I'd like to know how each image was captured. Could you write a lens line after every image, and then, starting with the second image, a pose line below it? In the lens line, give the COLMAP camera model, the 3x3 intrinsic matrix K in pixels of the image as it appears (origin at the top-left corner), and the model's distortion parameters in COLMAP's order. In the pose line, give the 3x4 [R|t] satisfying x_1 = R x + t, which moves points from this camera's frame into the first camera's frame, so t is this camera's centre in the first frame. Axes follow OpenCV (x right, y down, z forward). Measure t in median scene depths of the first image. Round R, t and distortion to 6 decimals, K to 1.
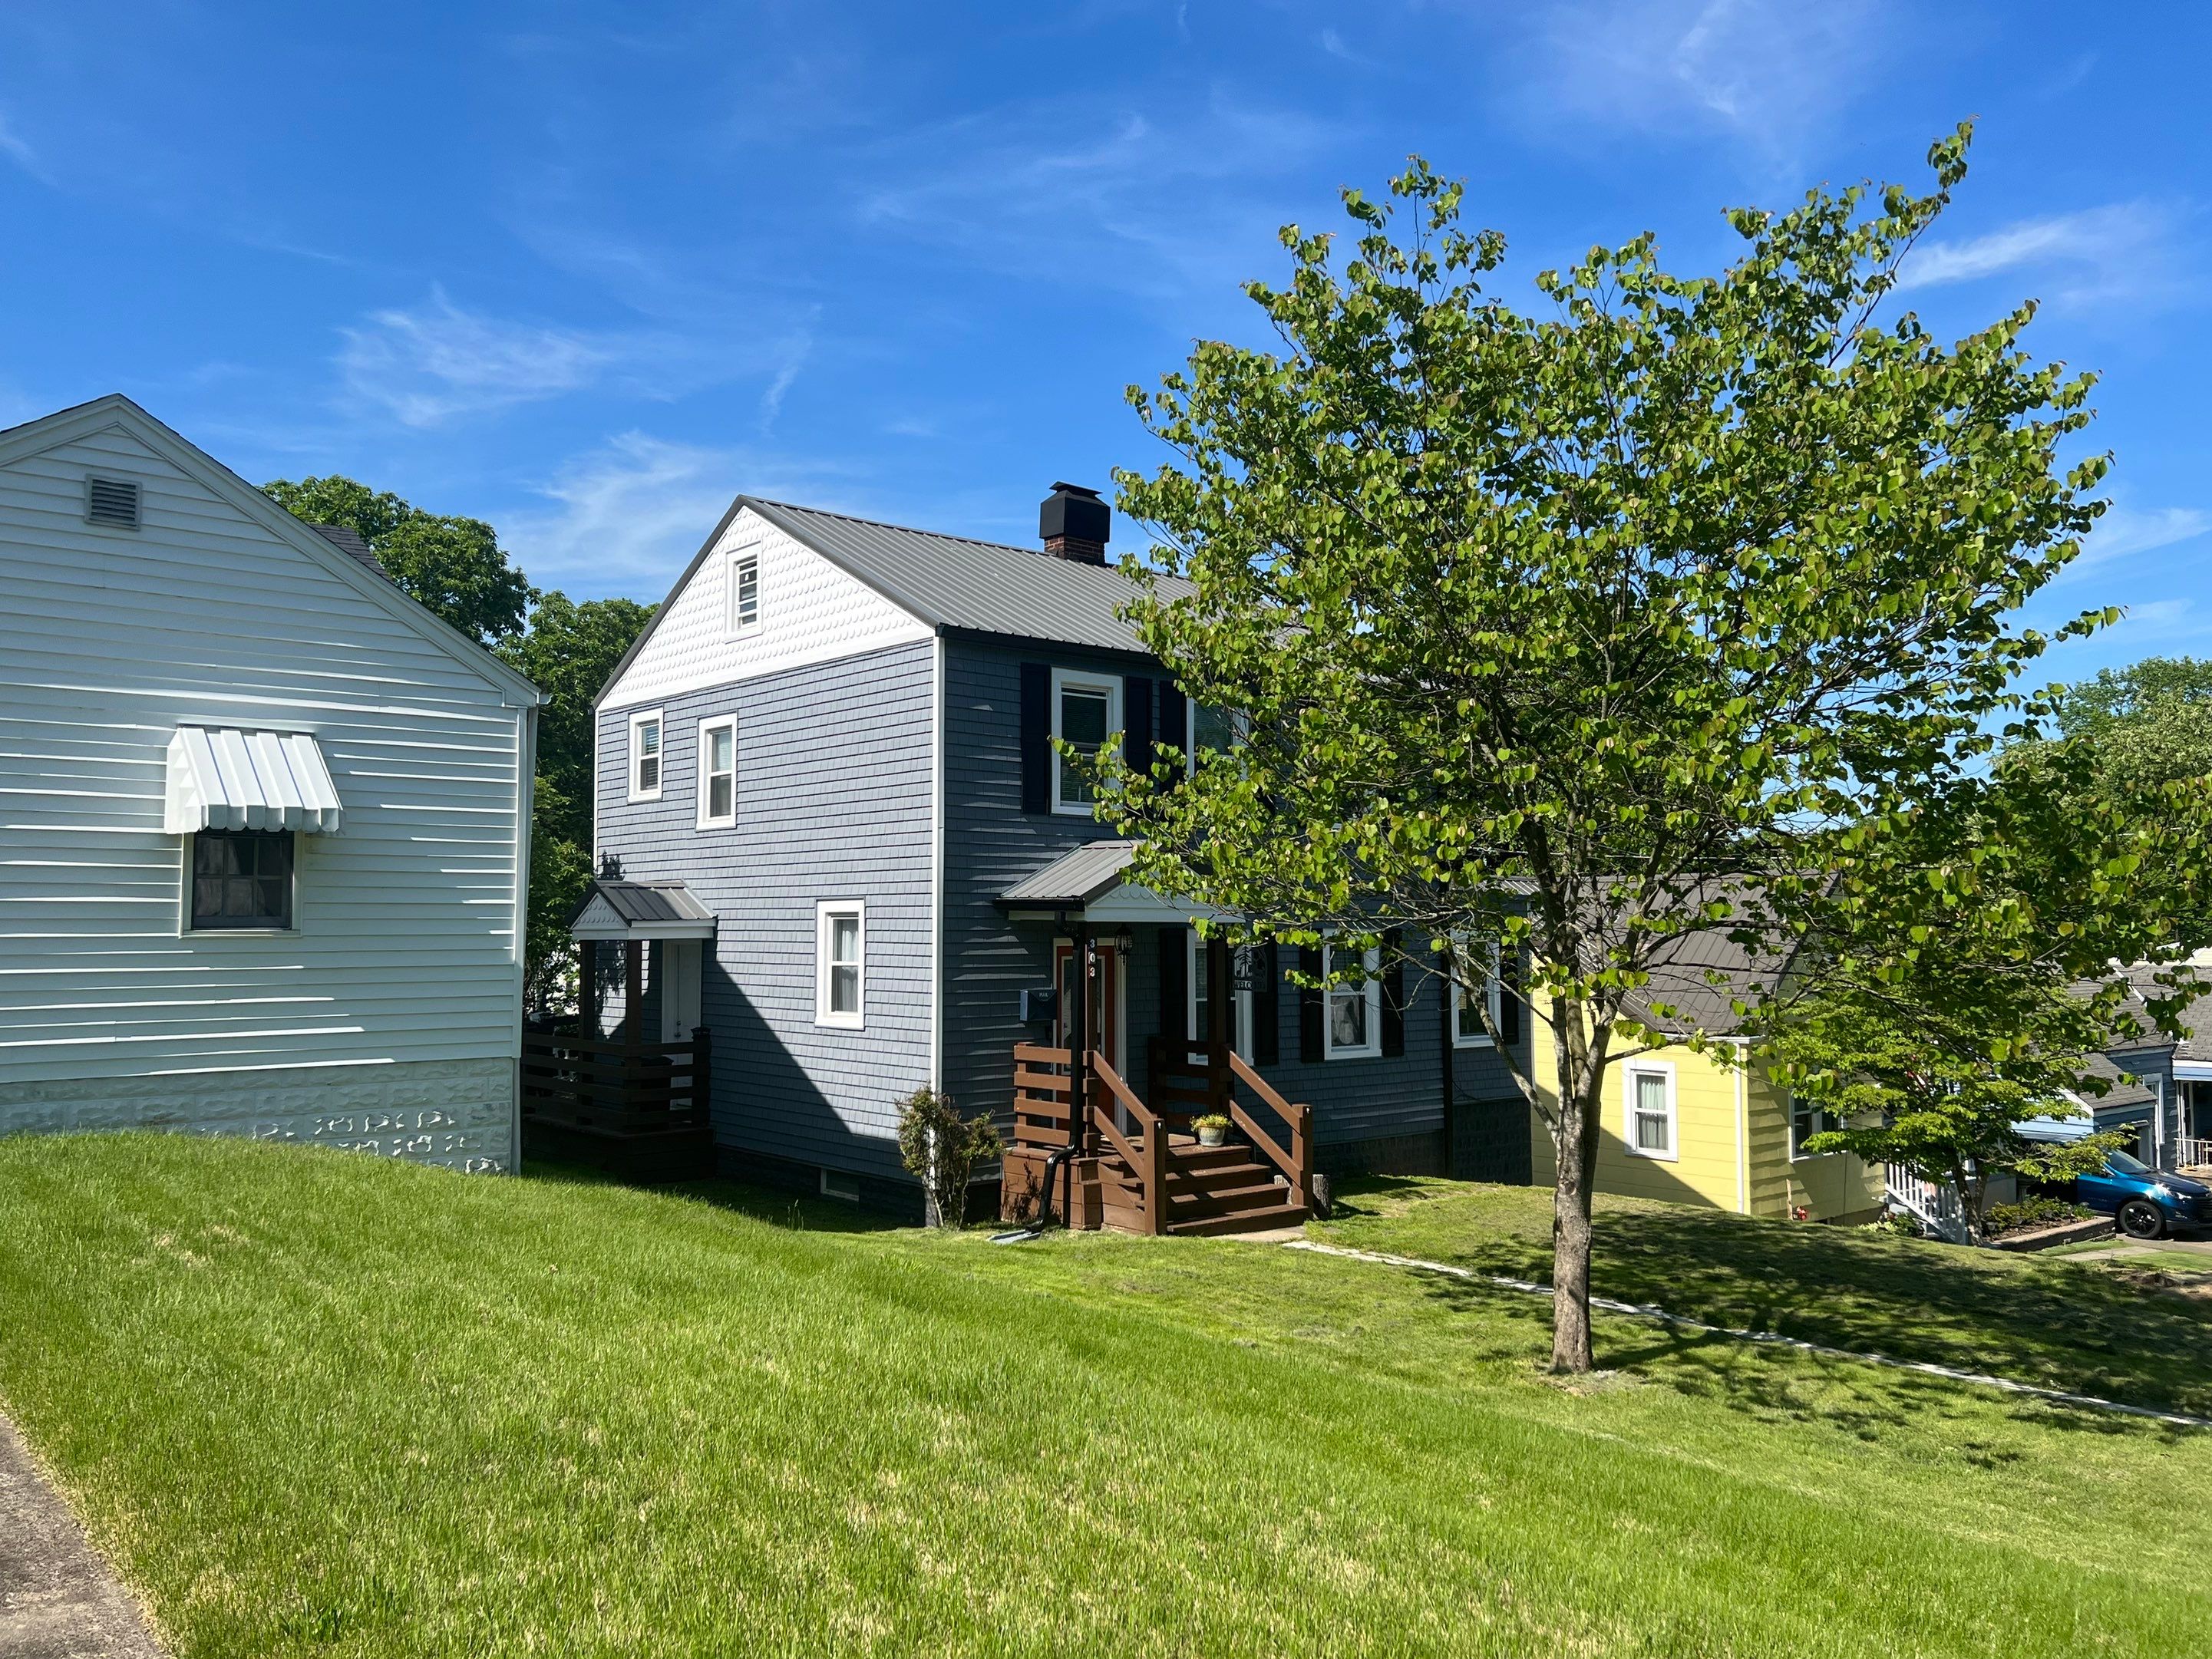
lens RADIAL K [[1713.0, 0, 1044.8], [0, 1713.0, 839.3], [0, 0, 1]] dist [0.156992, -0.002302]
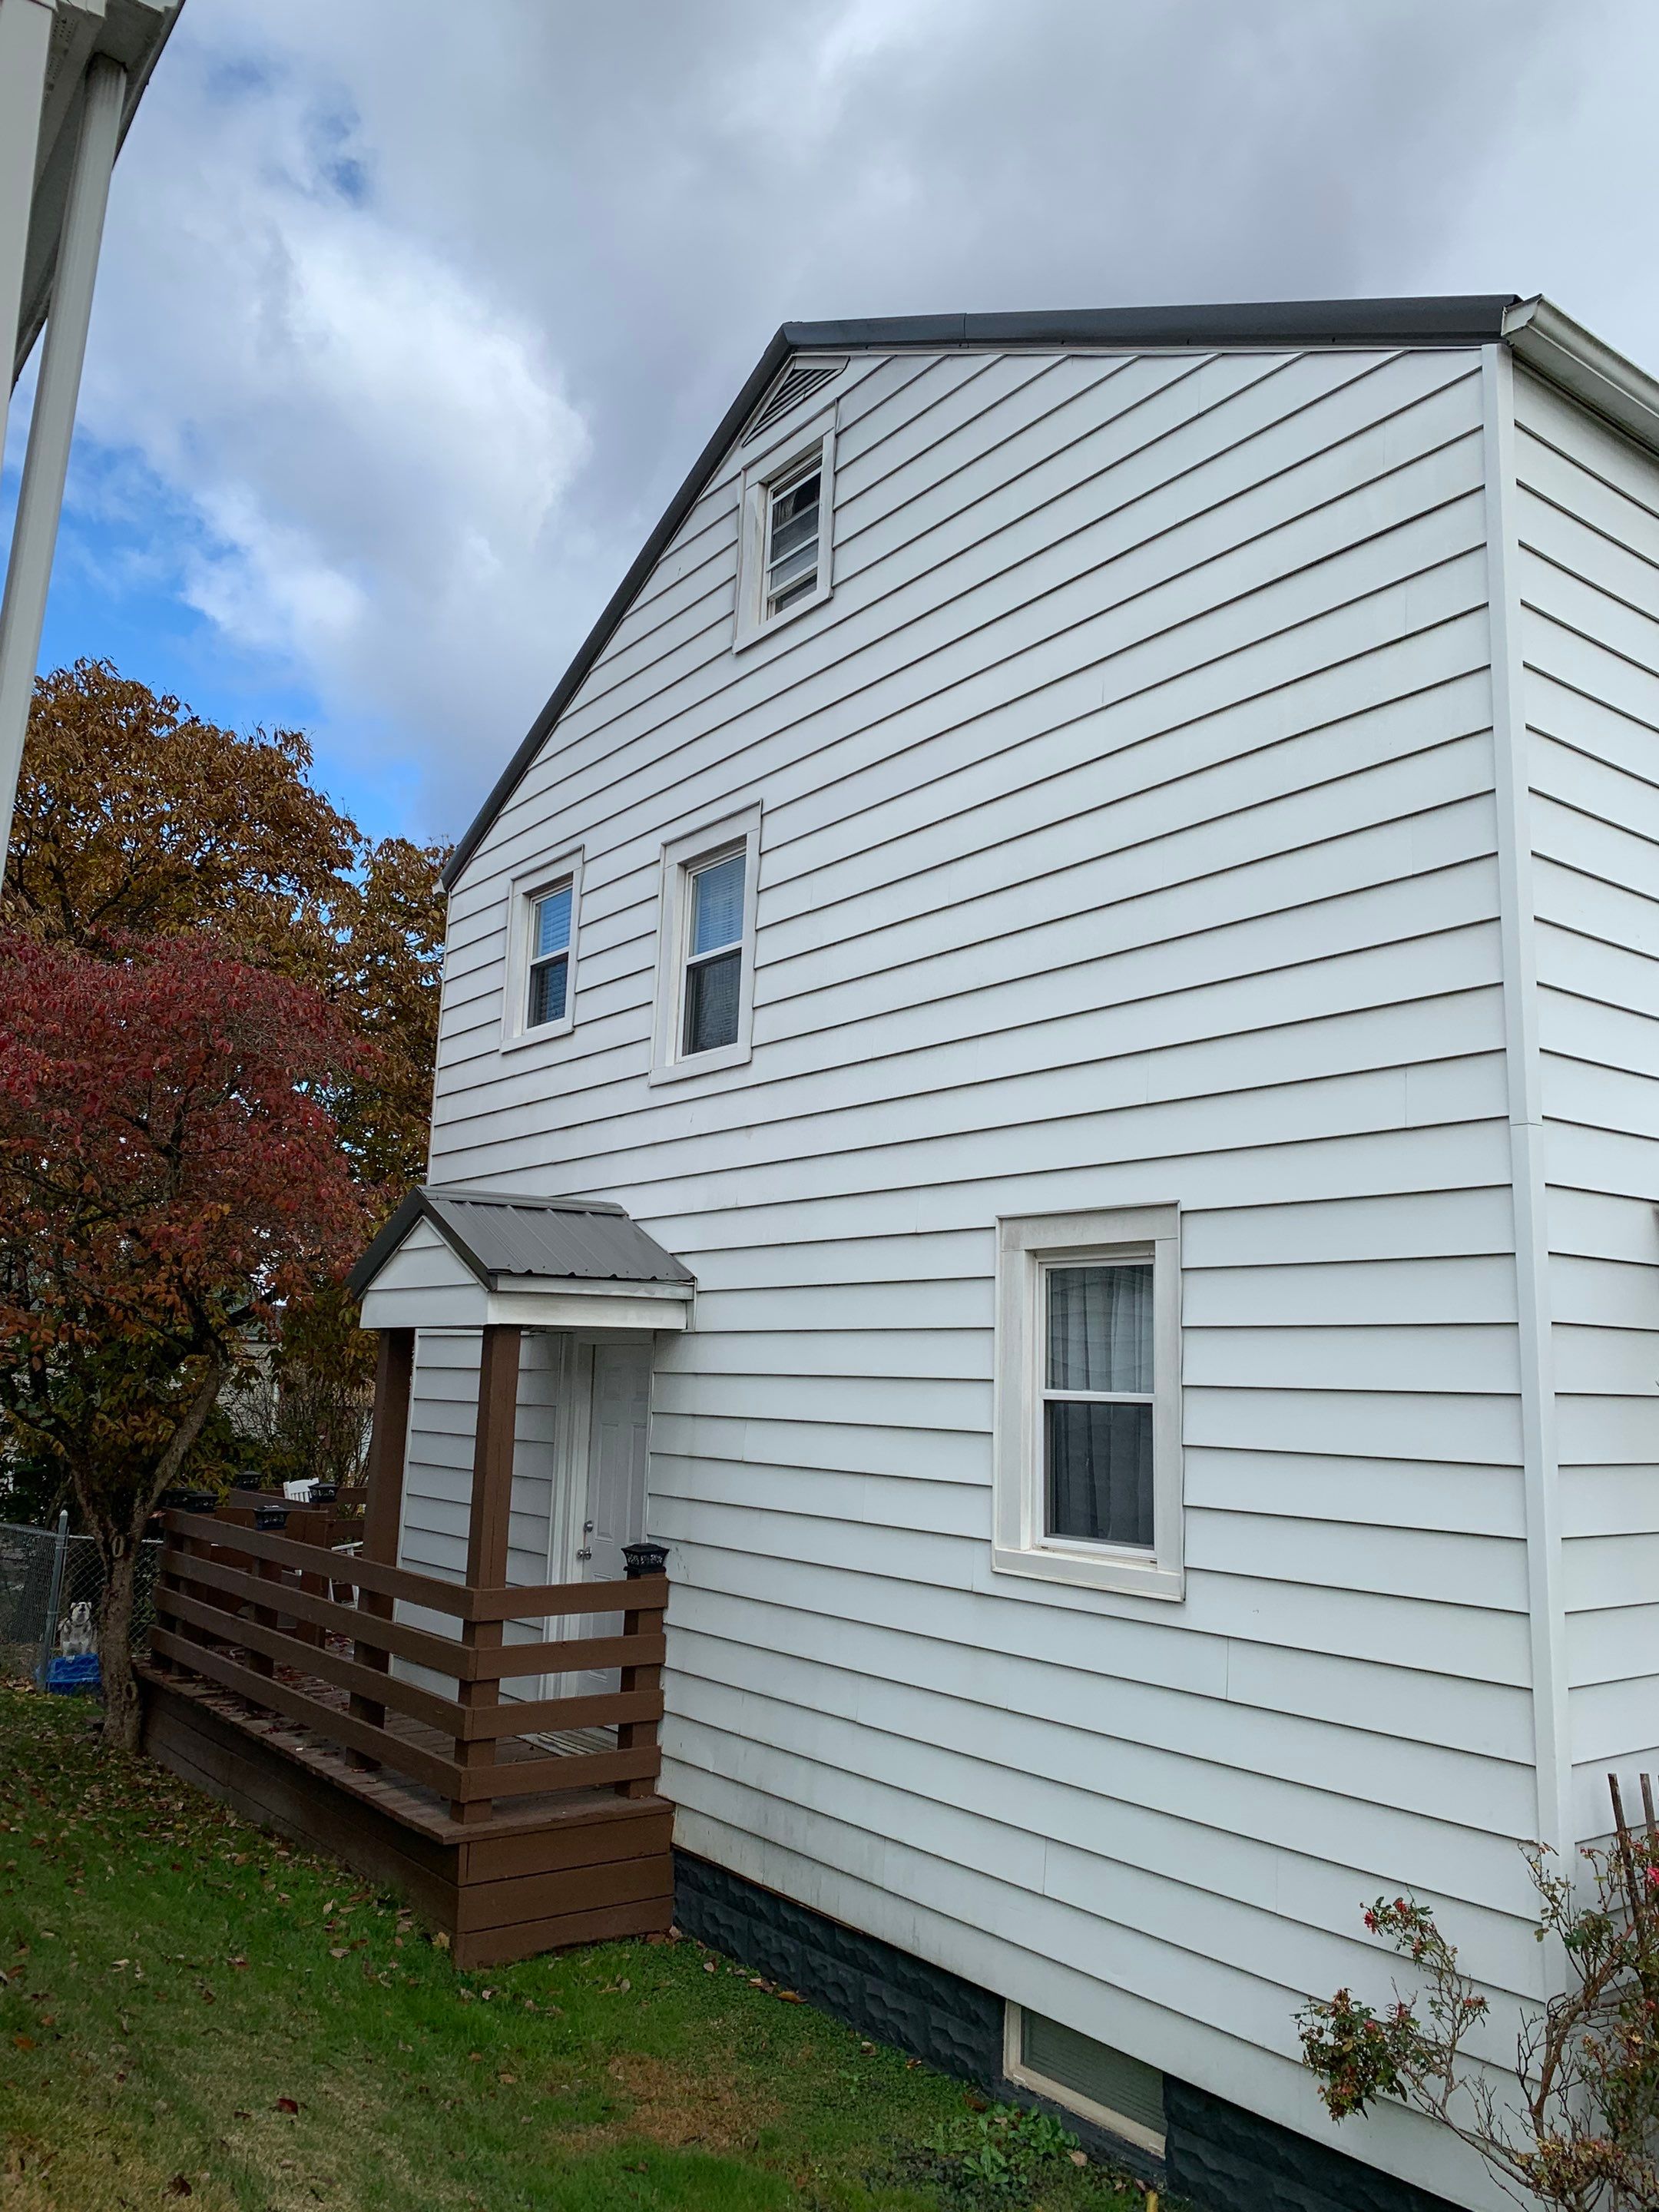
lens RADIAL K [[1660.4, 0, 829.5], [0, 1660.4, 1106.0], [0, 0, 1]] dist [0.170038, -0.240921]
pose [[0.998962, 0.021458, -0.040174, -0.155930], [-0.025986, 0.992932, -0.115805, 0.054961], [0.037405, 0.116728, 0.992459, 0.648086]]
